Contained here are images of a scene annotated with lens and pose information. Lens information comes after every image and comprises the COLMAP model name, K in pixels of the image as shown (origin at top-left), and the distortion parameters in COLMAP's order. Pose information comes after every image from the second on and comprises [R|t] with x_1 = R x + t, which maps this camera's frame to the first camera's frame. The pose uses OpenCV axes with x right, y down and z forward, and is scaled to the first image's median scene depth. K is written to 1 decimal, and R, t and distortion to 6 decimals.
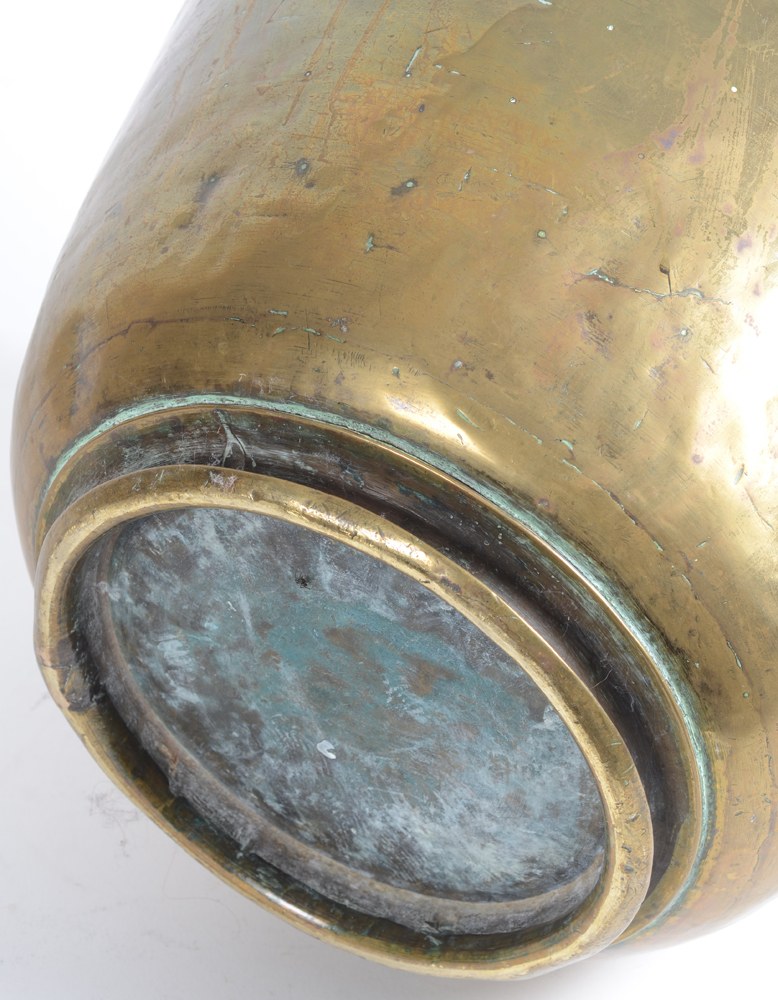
lens RADIAL K [[2855.6, 0, 390.4], [0, 2855.6, 498.6], [0, 0, 1]] dist [-0.020282, 0.000000]
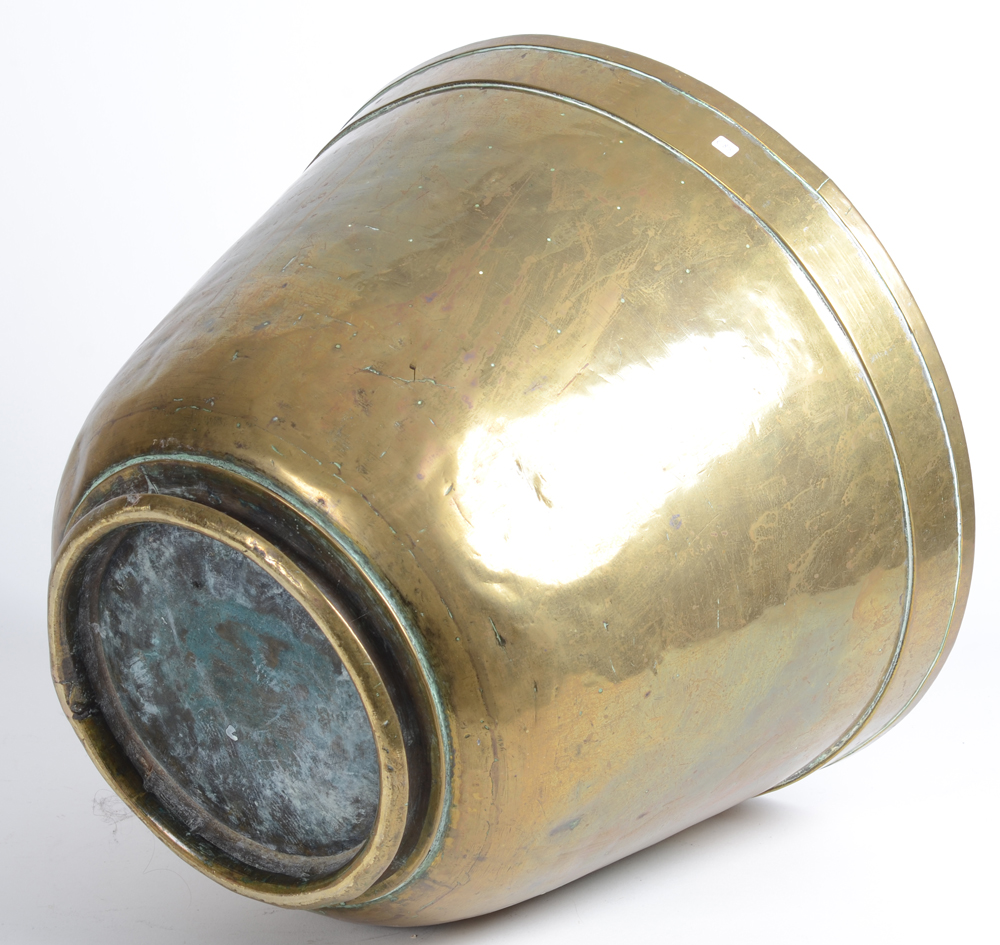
lens RADIAL K [[3182.8, 0, 499.1], [0, 3182.8, 473.1], [0, 0, 1]] dist [-0.024143, 0.000000]
pose [[0.986667, 0.001466, -0.162745, 0.408408], [-0.047555, 0.958917, -0.279672, 0.442255], [0.155649, 0.283682, 0.946202, -0.605887]]
